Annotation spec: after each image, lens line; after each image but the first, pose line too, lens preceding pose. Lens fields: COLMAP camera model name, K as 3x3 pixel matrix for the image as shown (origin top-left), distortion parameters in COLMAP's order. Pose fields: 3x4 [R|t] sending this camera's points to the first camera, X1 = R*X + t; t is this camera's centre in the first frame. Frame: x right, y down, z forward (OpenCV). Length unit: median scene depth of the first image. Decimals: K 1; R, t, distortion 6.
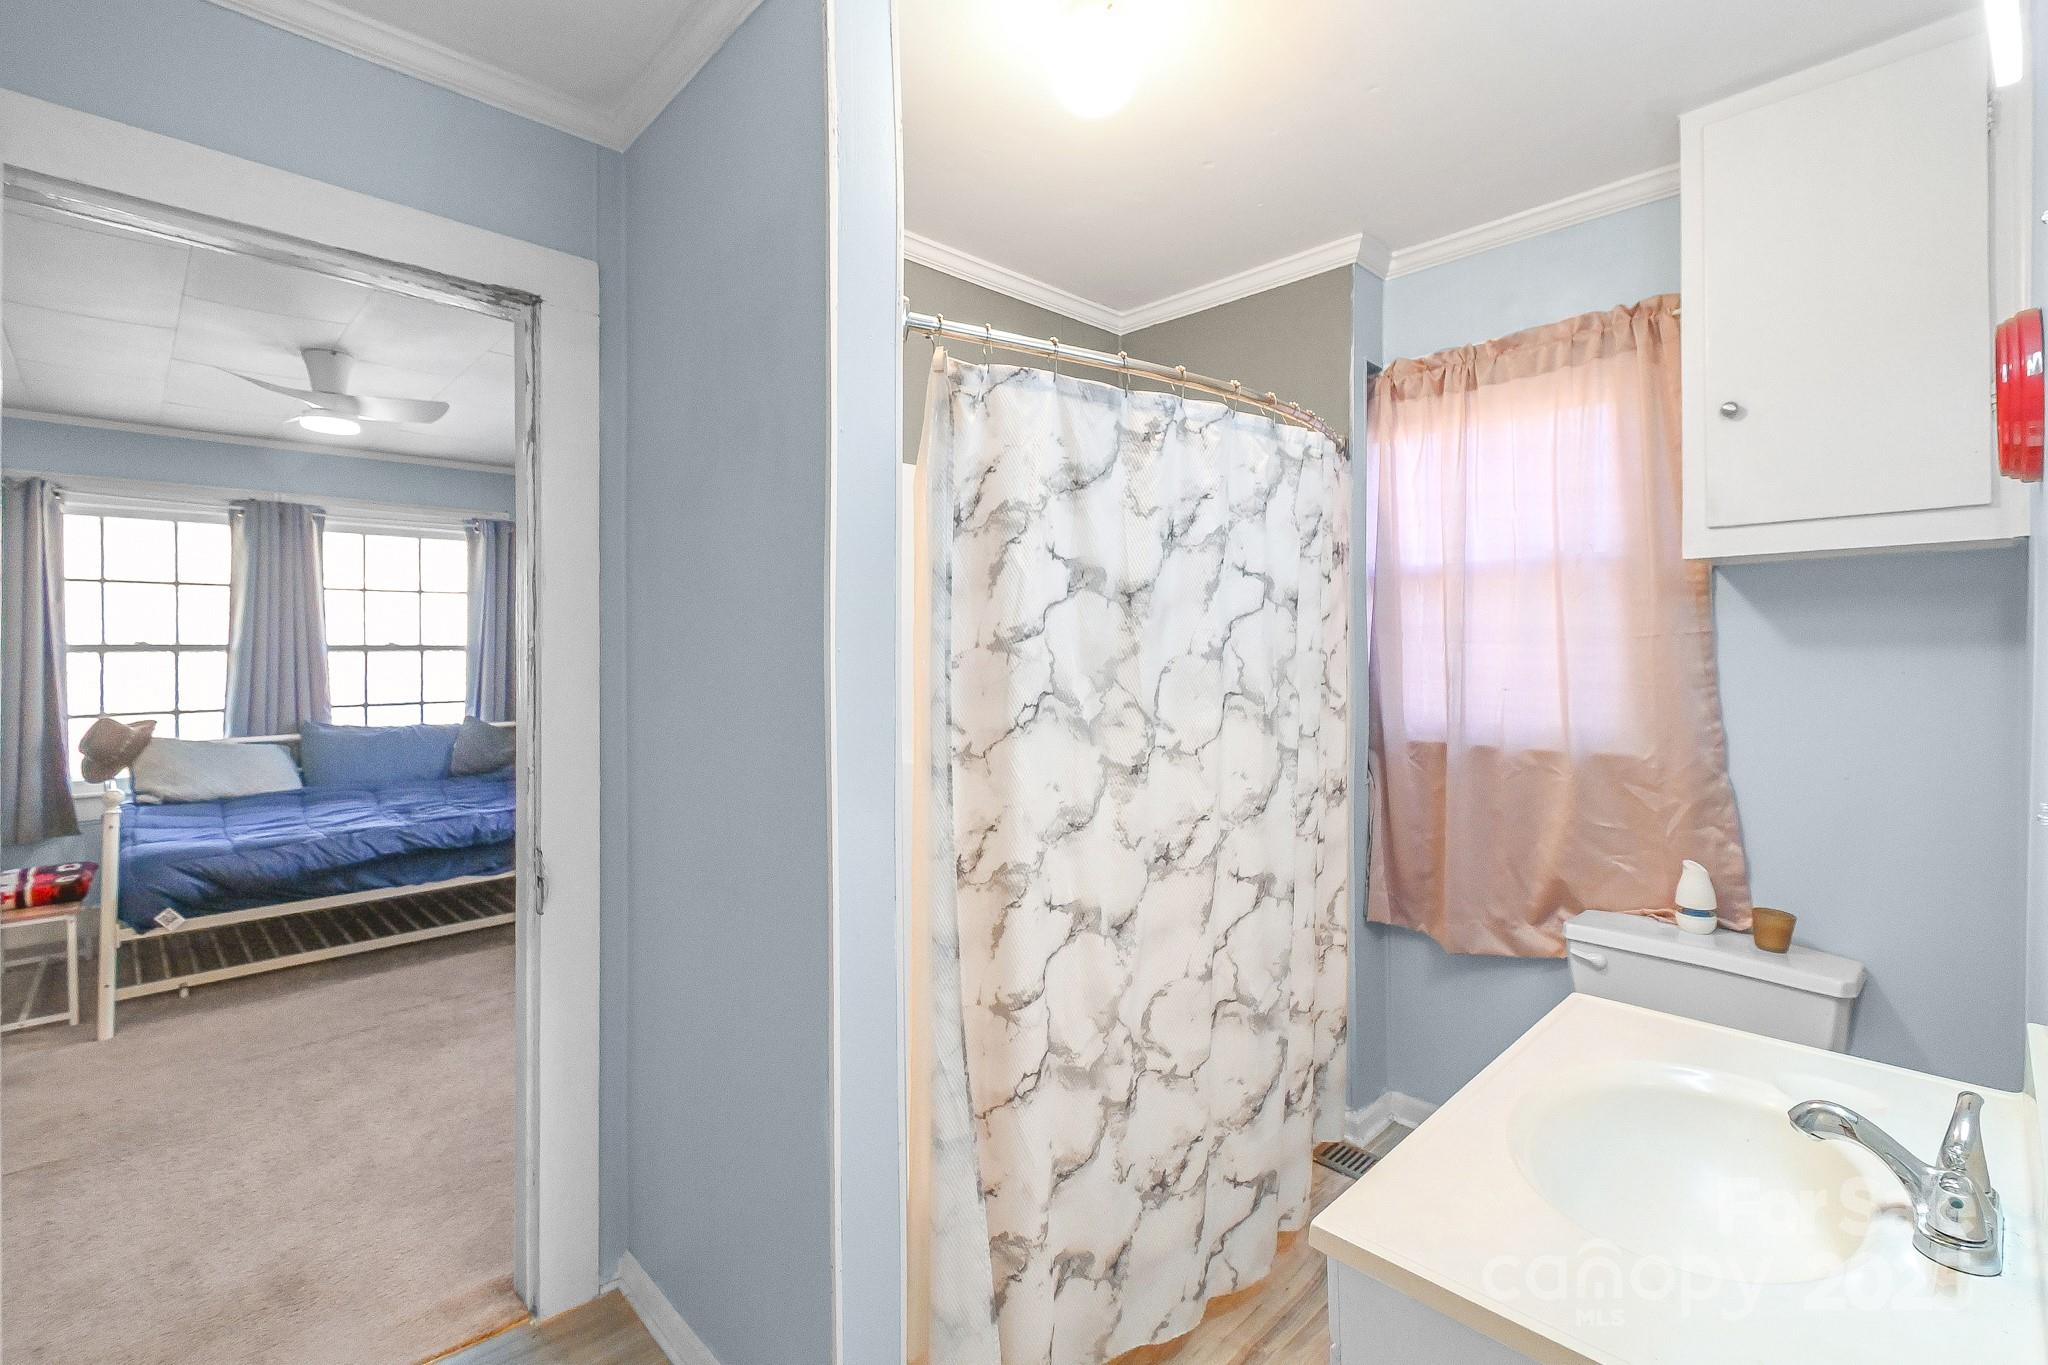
lens RADIAL K [[913.3, 0, 1024.3], [0, 913.3, 666.8], [0, 0, 1]] dist [-0.001365, -0.000640]
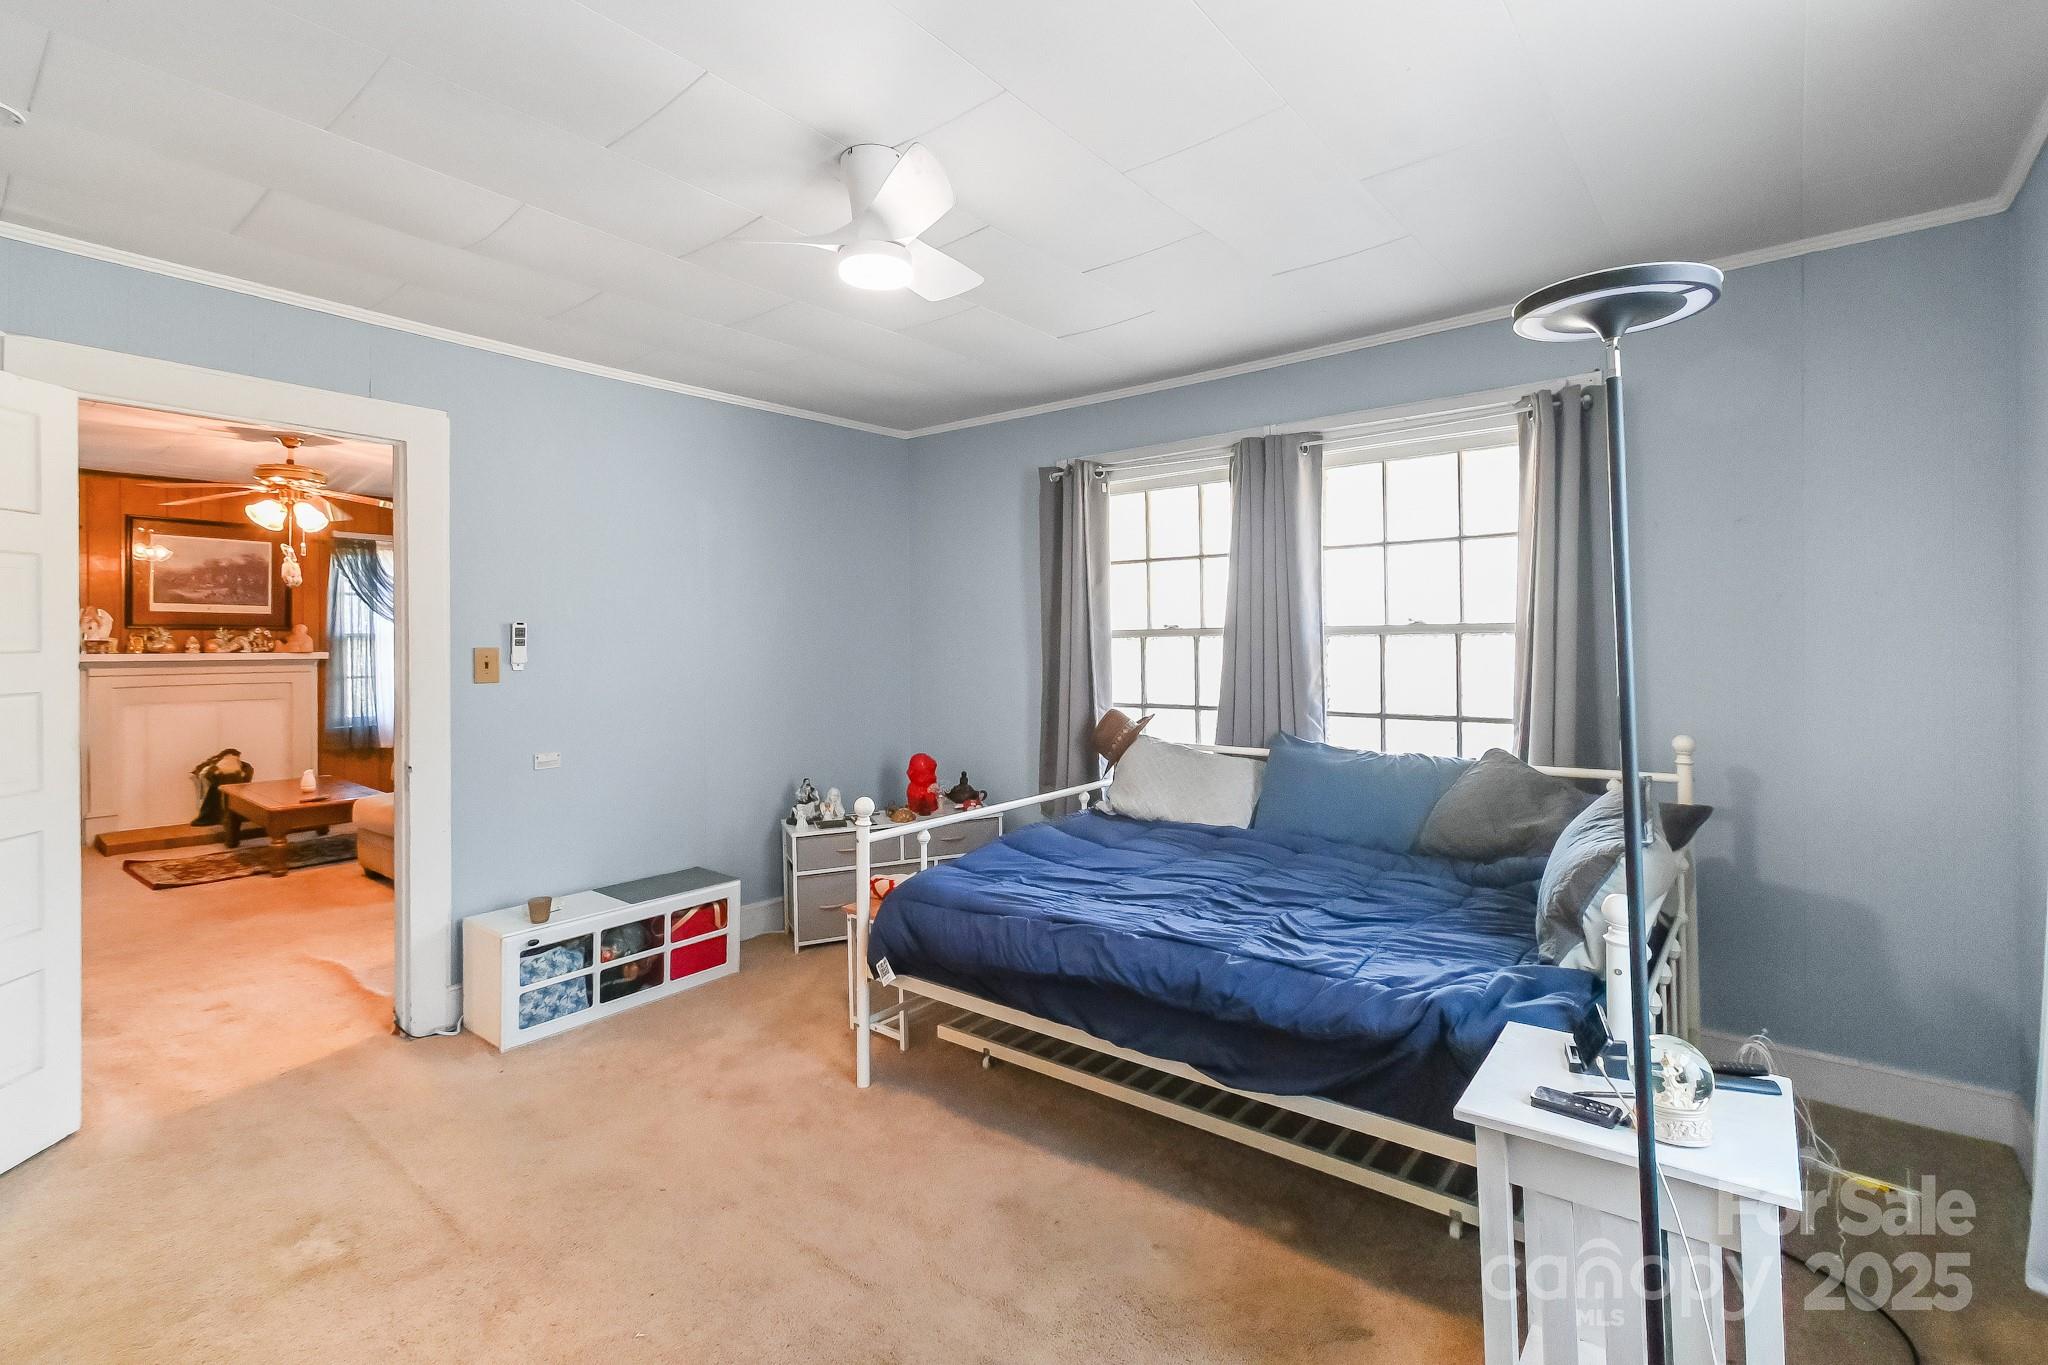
lens RADIAL K [[958.0, 0, 1025.3], [0, 958.0, 614.3], [0, 0, 1]] dist [0.000358, -0.001457]
pose [[0.064642, -0.022157, -0.997662, -0.050239], [-0.008463, 0.999705, -0.022751, -0.015875], [0.997873, 0.009914, 0.064436, 0.776021]]
